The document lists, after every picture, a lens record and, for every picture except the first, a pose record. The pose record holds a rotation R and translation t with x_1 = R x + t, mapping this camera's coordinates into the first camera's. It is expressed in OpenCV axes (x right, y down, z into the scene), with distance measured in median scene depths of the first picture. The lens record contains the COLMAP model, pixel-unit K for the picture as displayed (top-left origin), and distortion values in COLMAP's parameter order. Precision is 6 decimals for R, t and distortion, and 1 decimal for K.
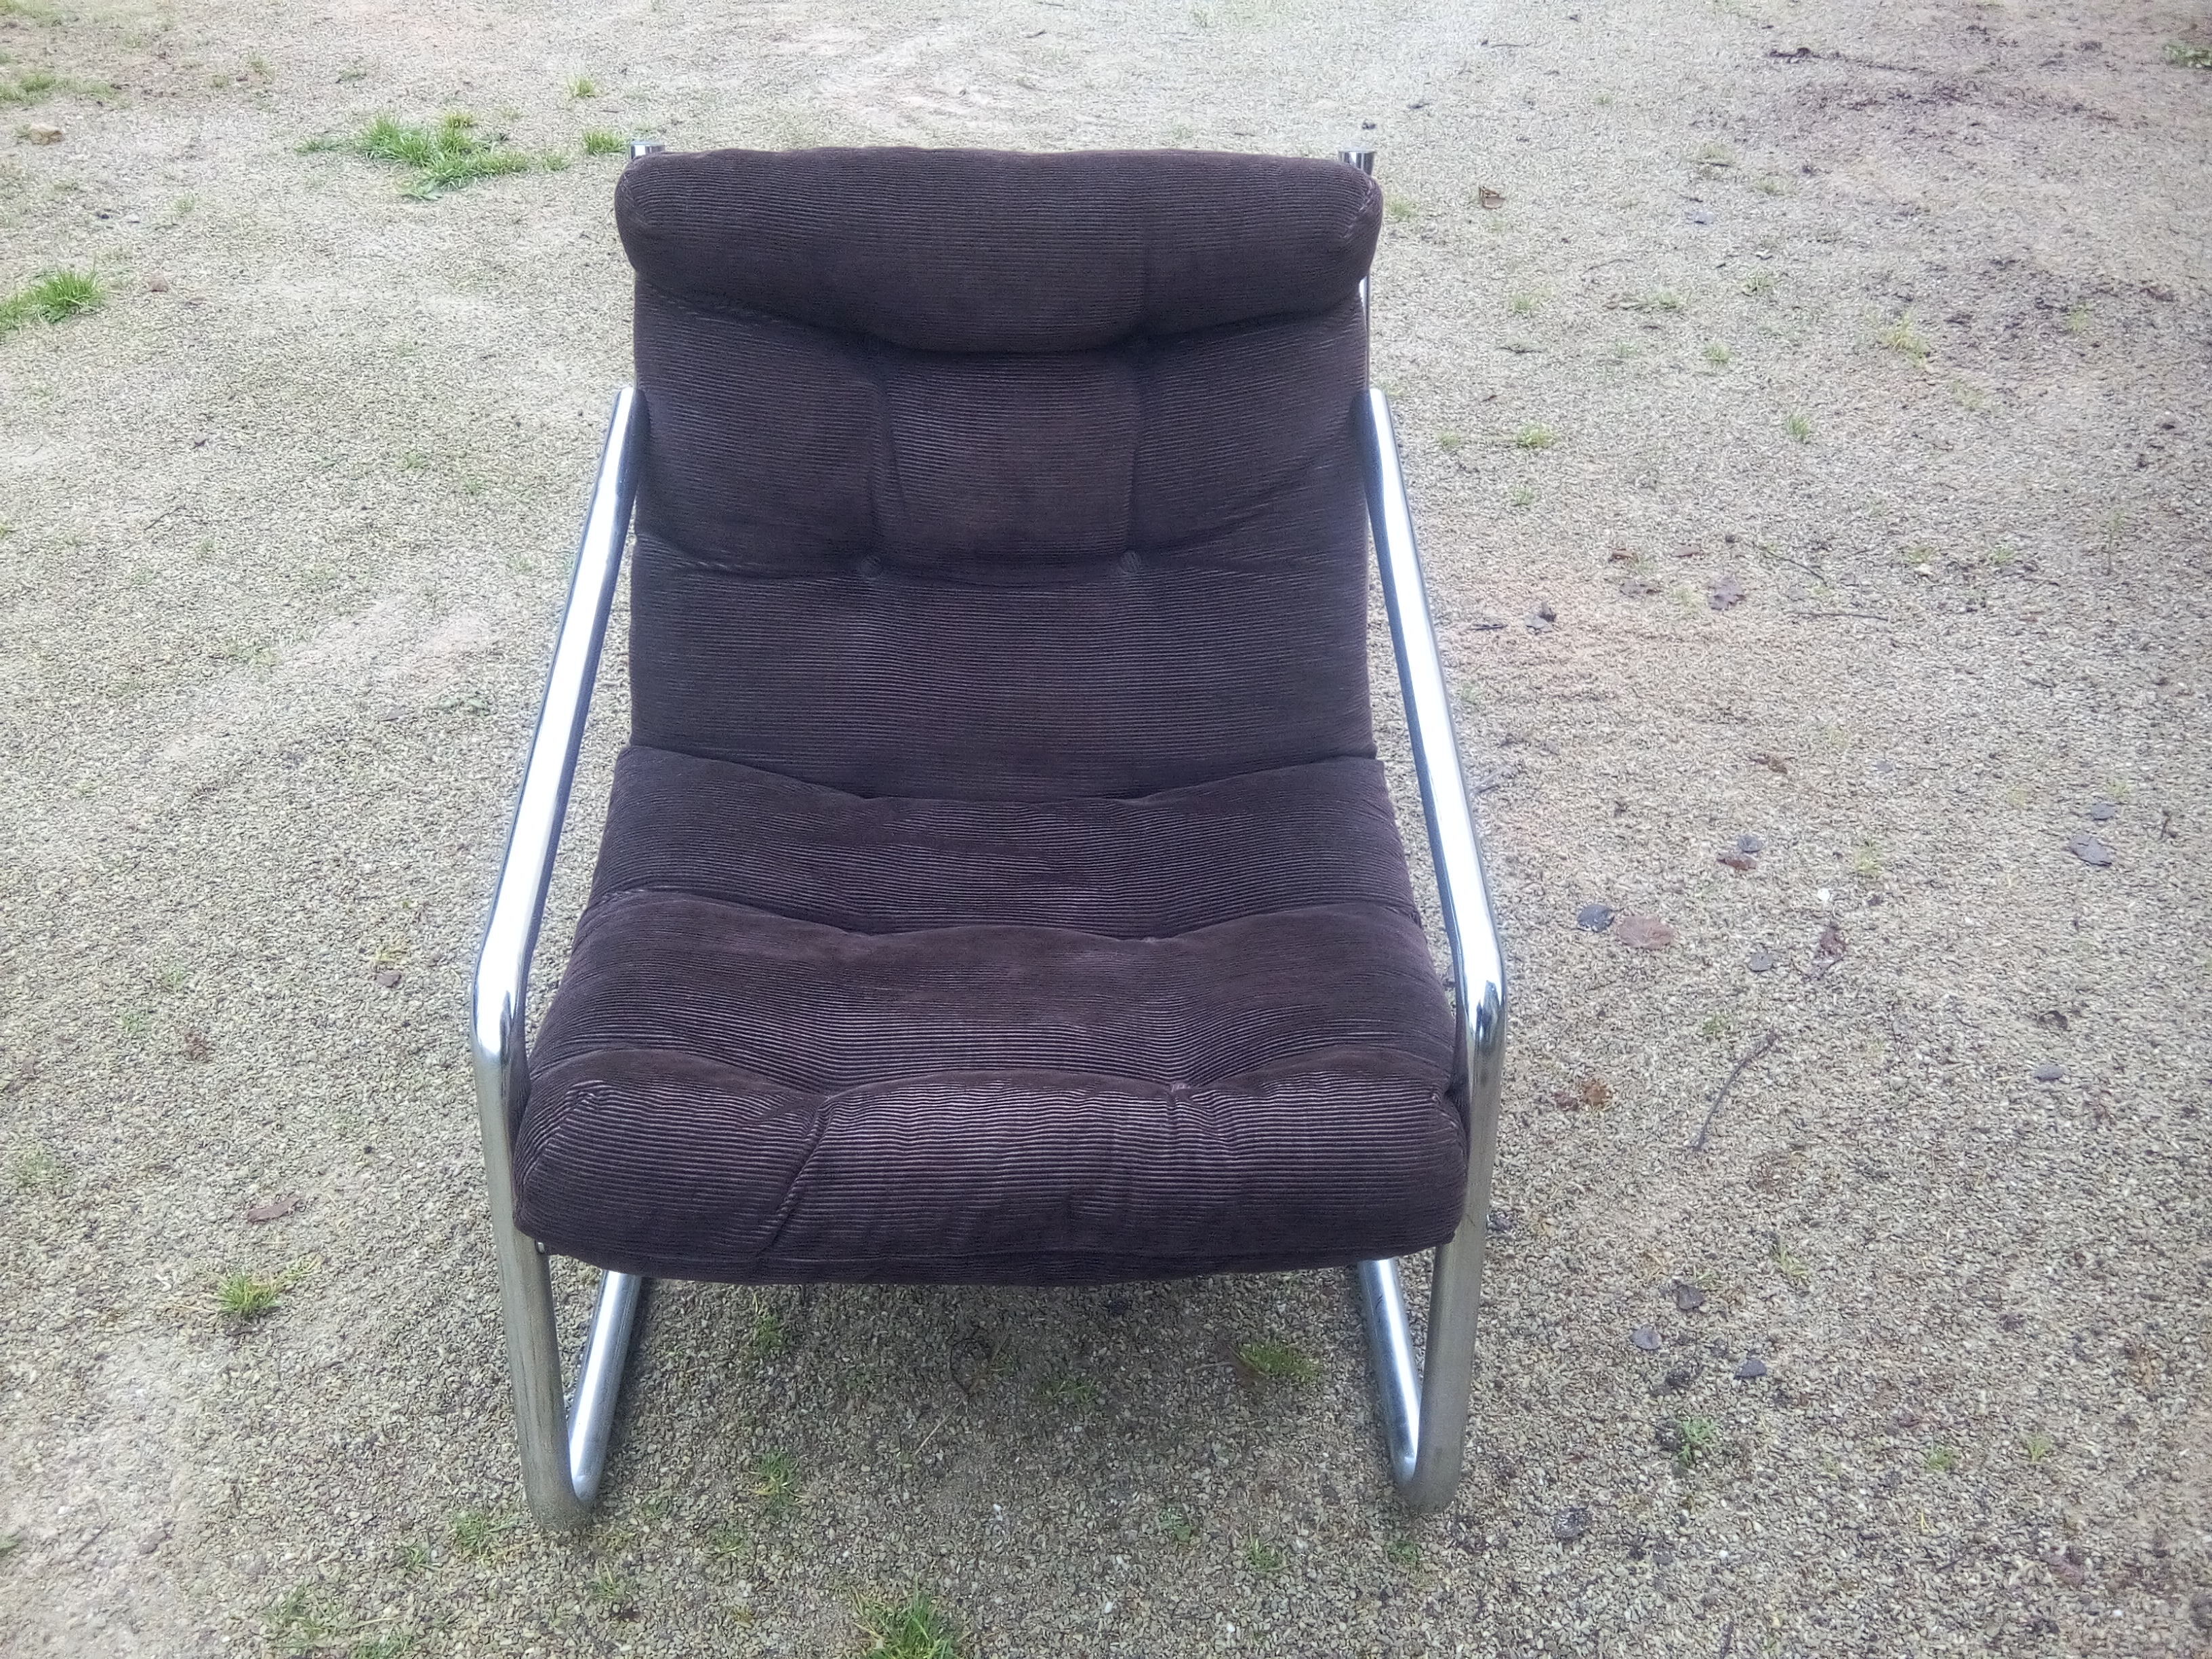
lens RADIAL K [[1842.1, 0, 1159.1], [0, 1842.1, 907.5], [0, 0, 1]] dist [0.052488, -0.108250]
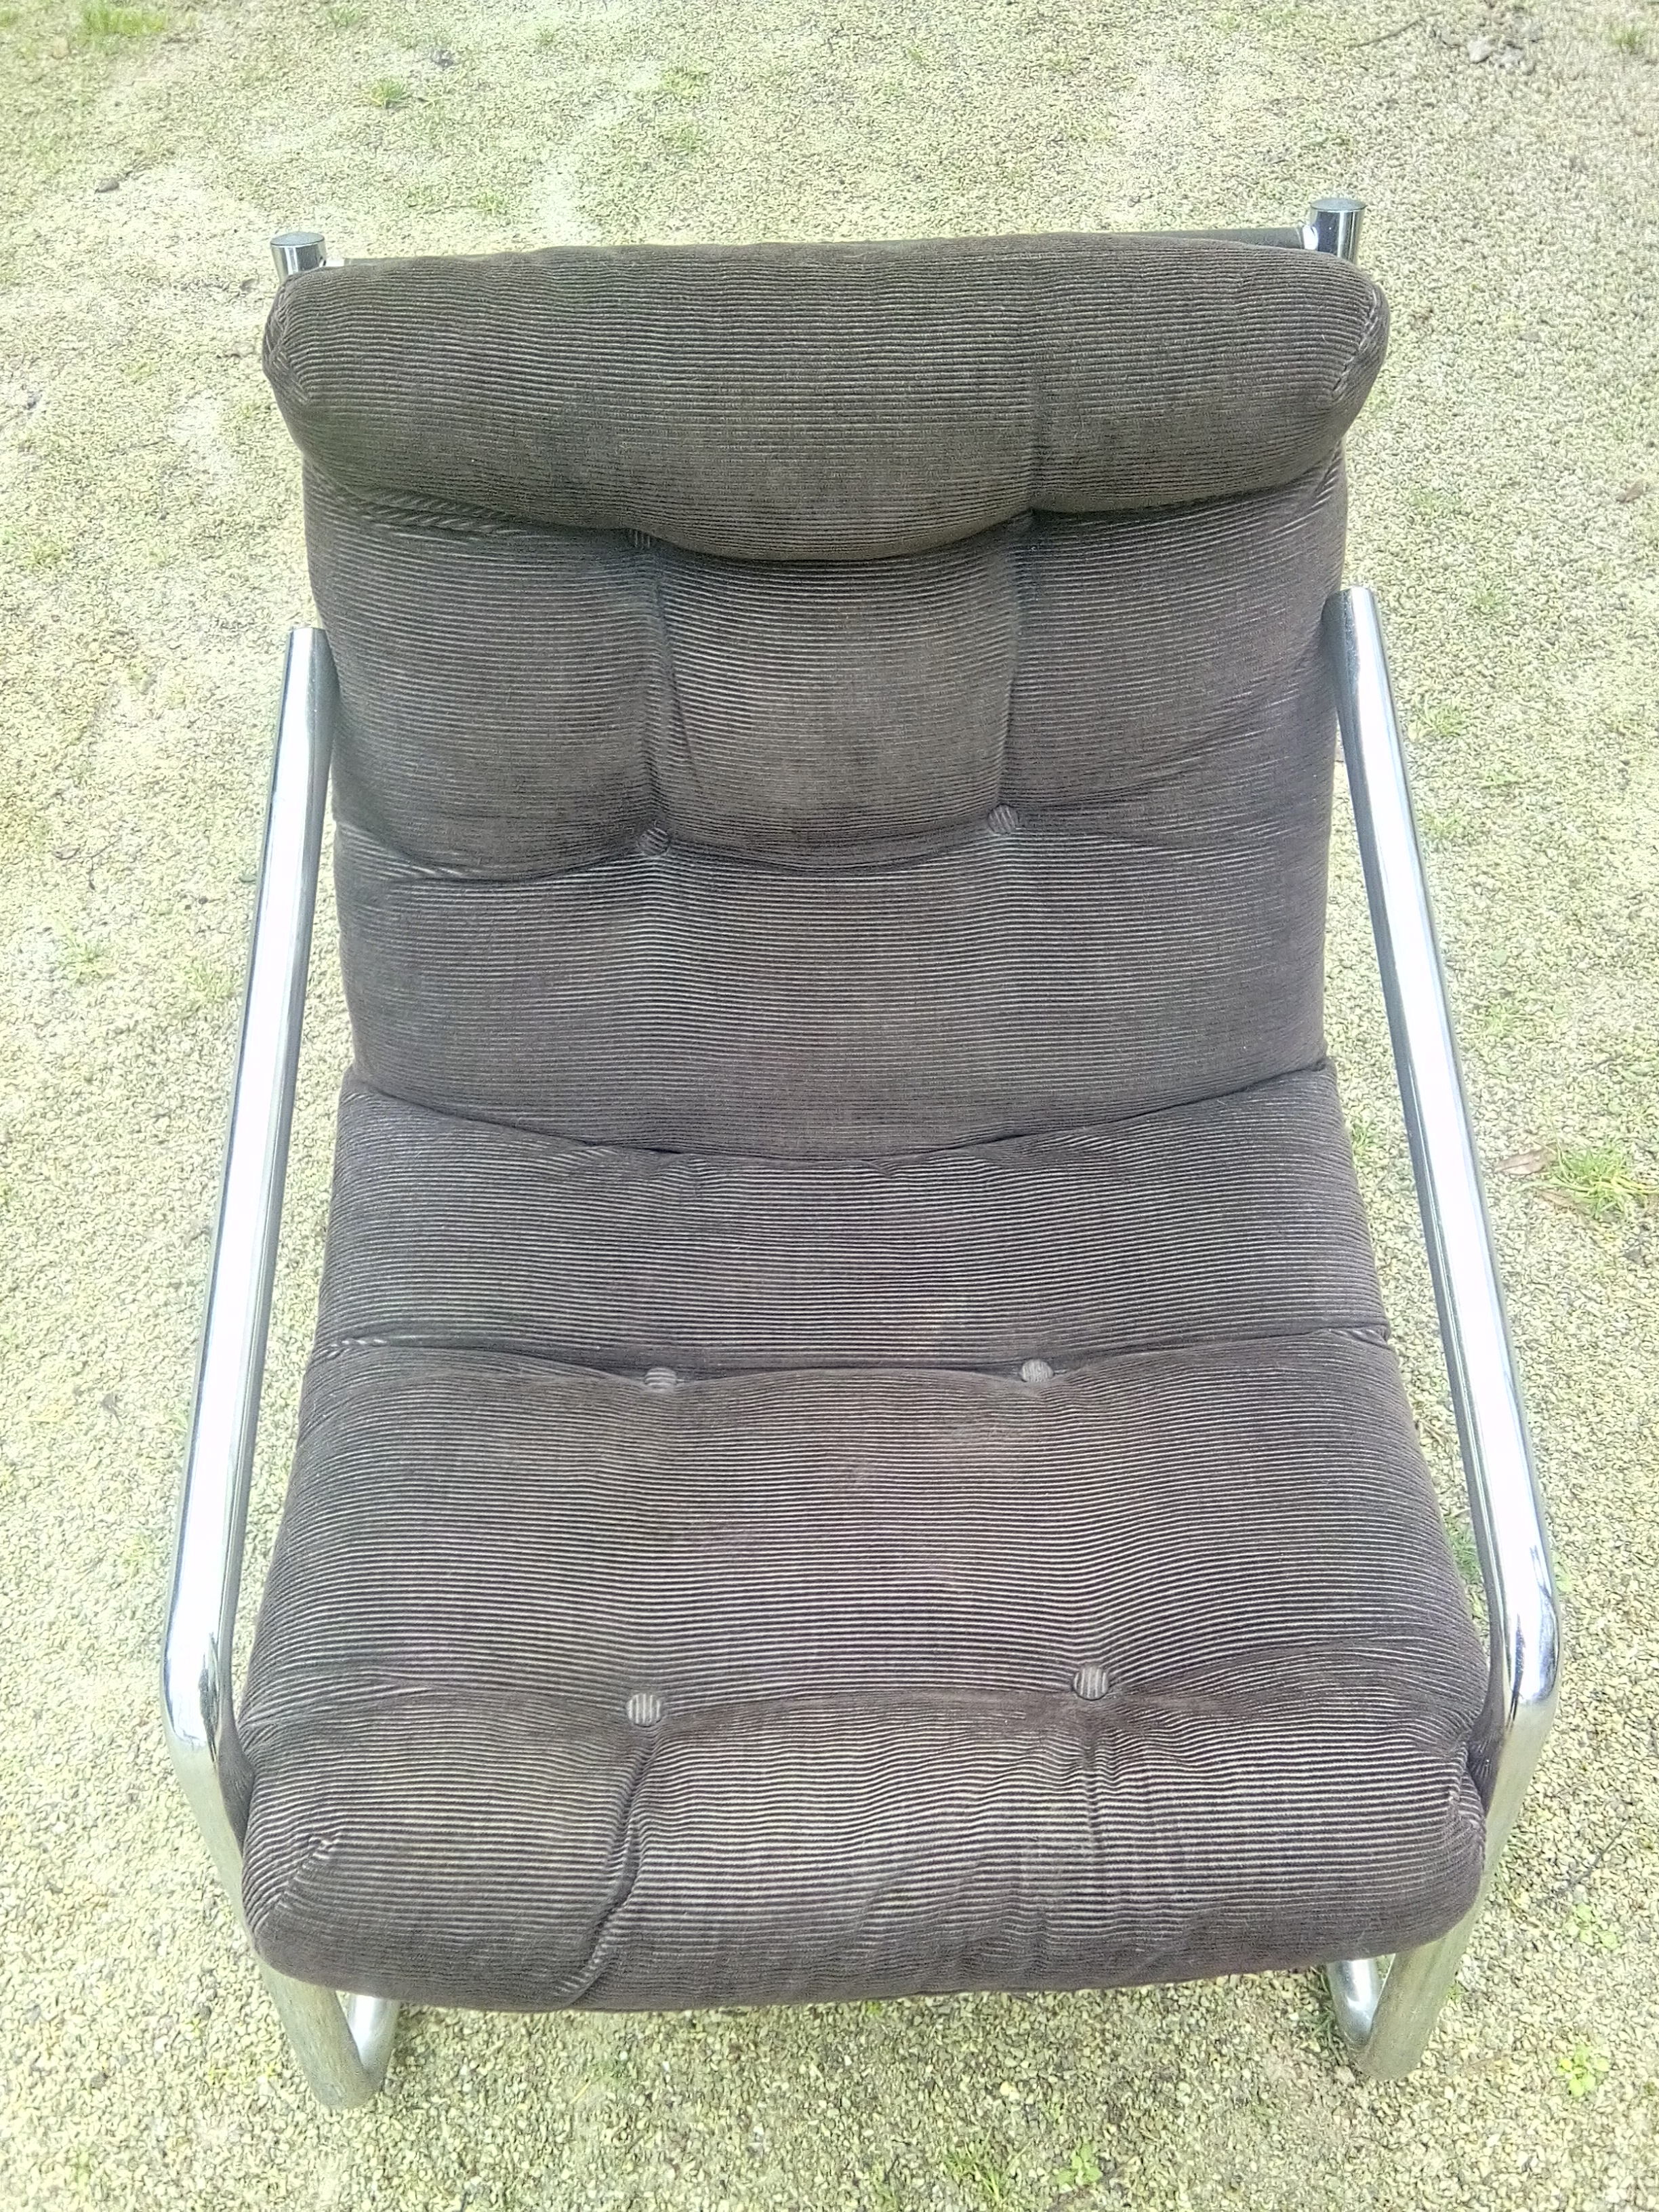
lens RADIAL K [[1842.1, 0, 839.3], [0, 1842.1, 1112.3], [0, 0, 1]] dist [0.052488, -0.108250]
pose [[0.998220, -0.003432, -0.059533, -0.039615], [0.019187, 0.963738, 0.266159, -0.289317], [0.056461, -0.266828, 0.962089, 0.276550]]
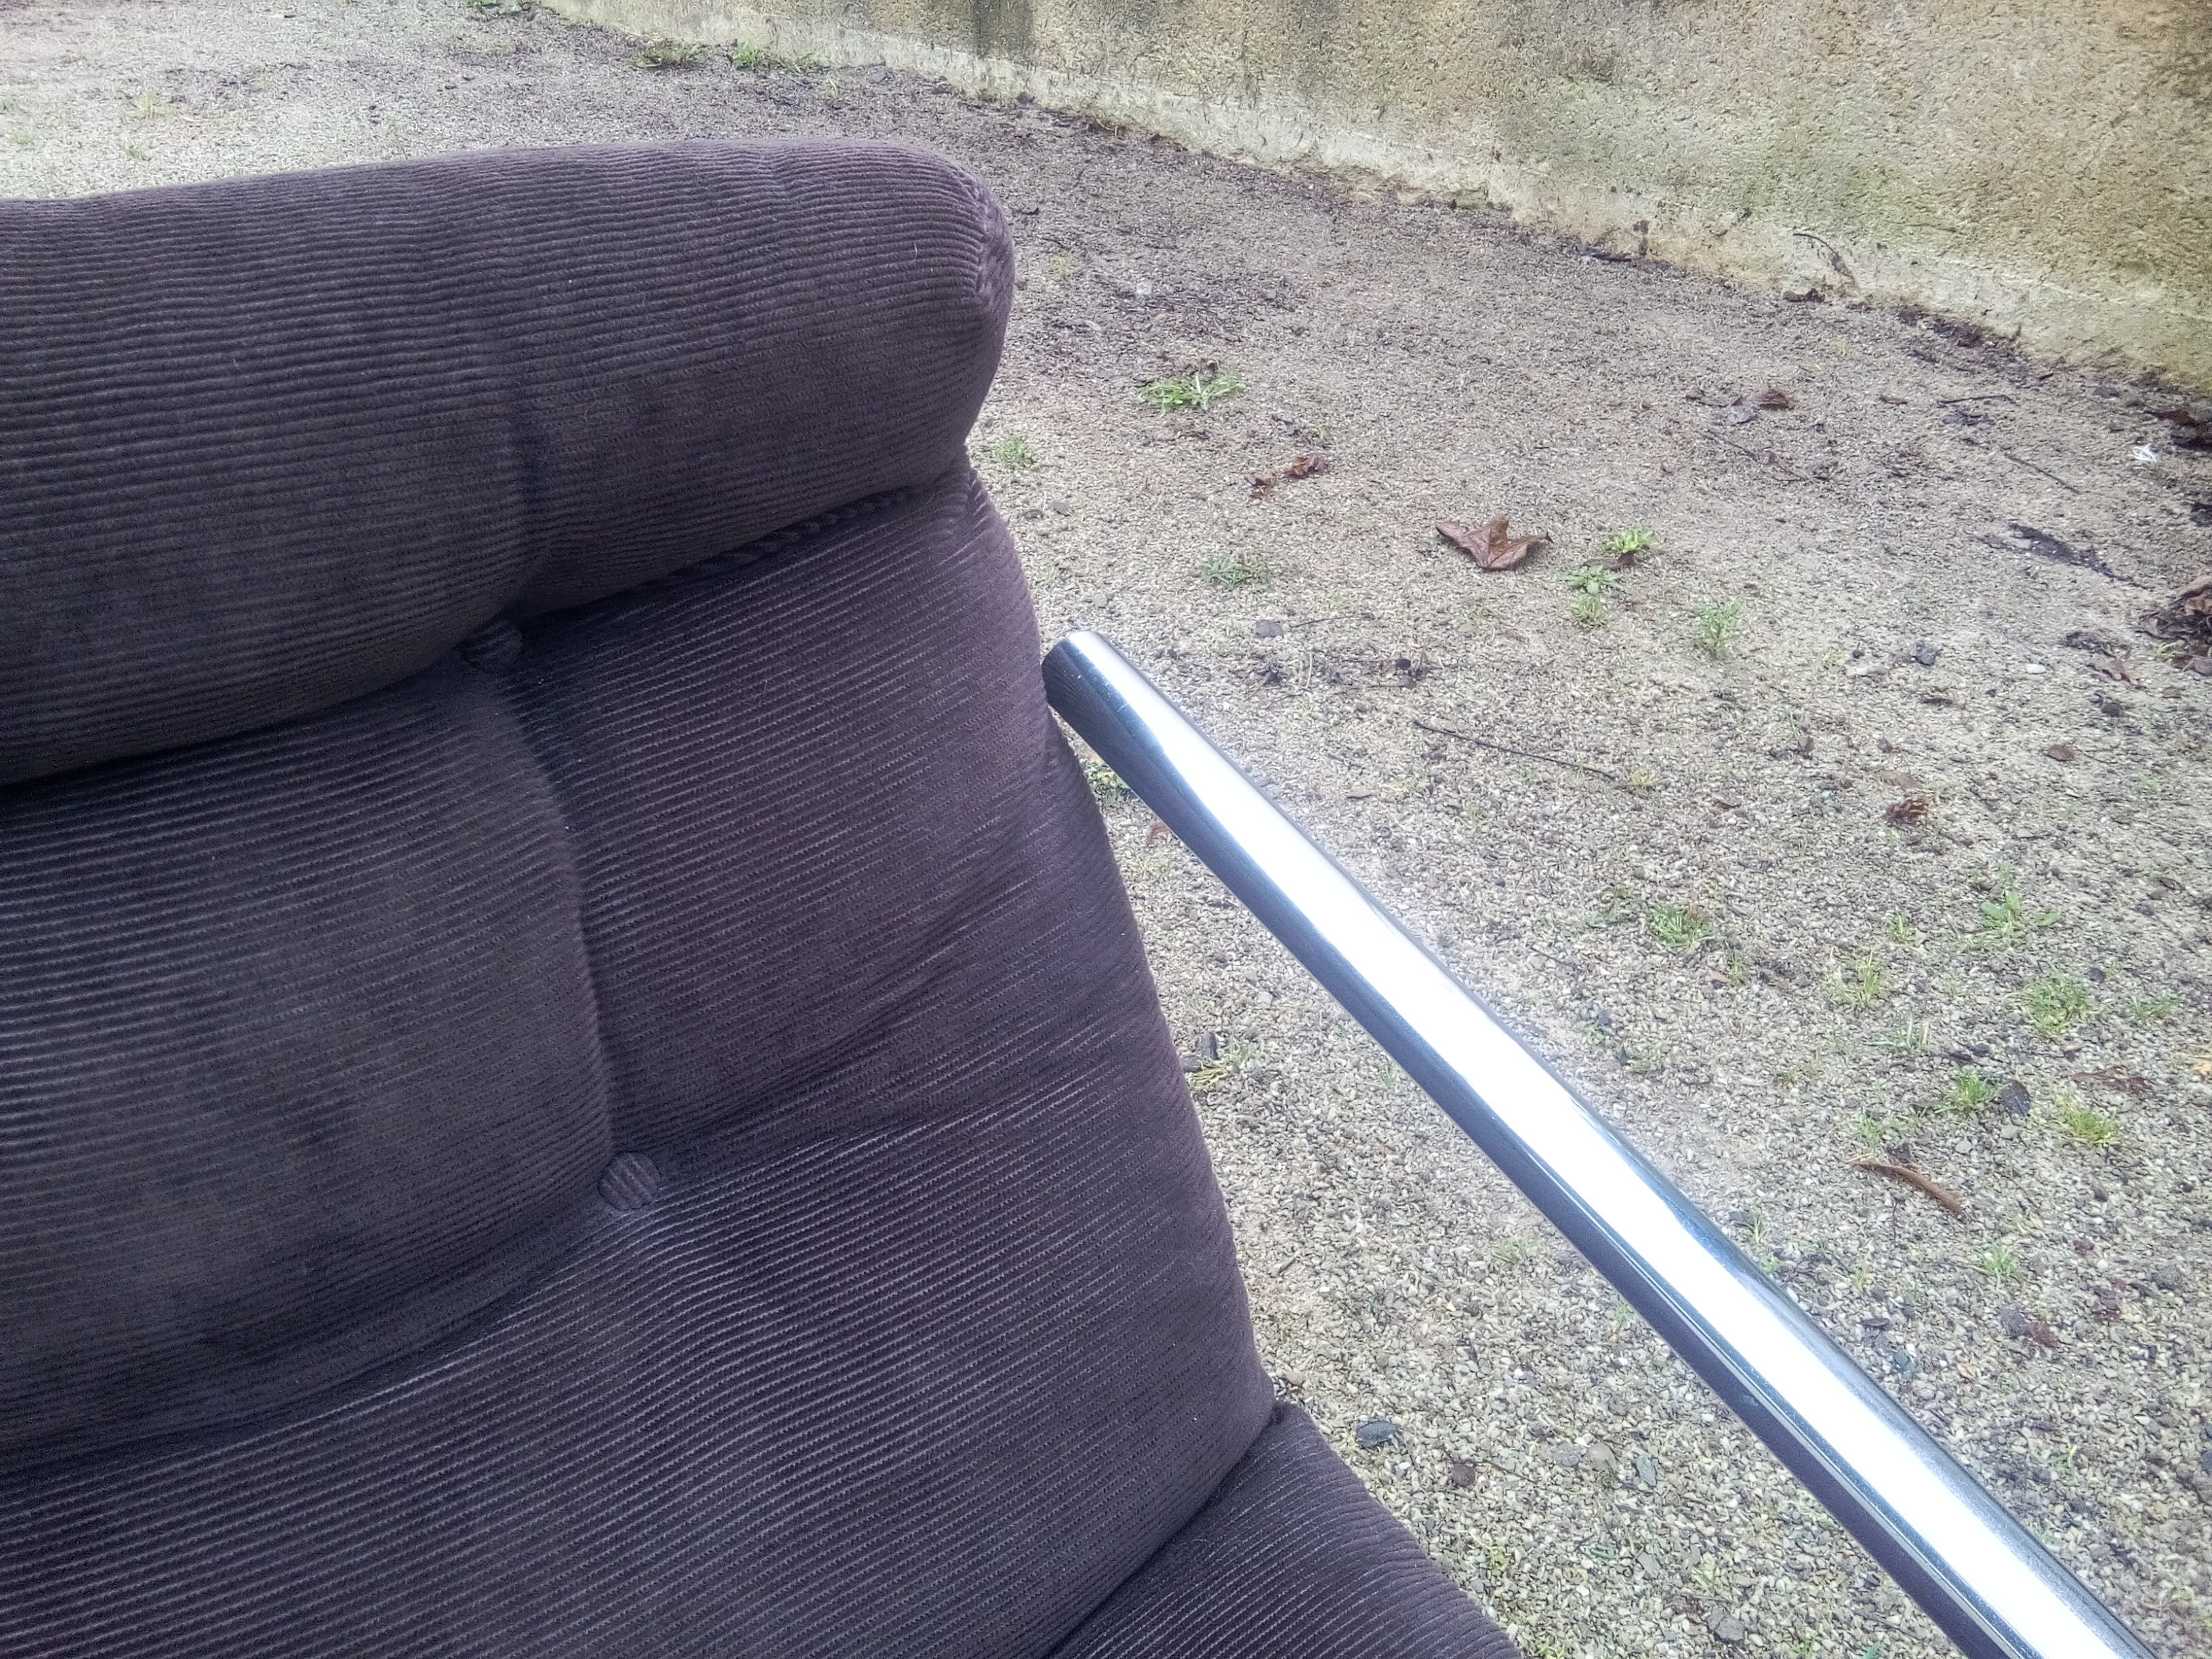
lens RADIAL K [[1842.1, 0, 1092.4], [0, 1842.1, 843.3], [0, 0, 1]] dist [0.052488, -0.108250]
pose [[0.850667, -0.263590, 0.454846, -0.095318], [0.320296, 0.945953, -0.050834, -0.216699], [-0.416864, 0.188928, 0.889118, 0.647534]]
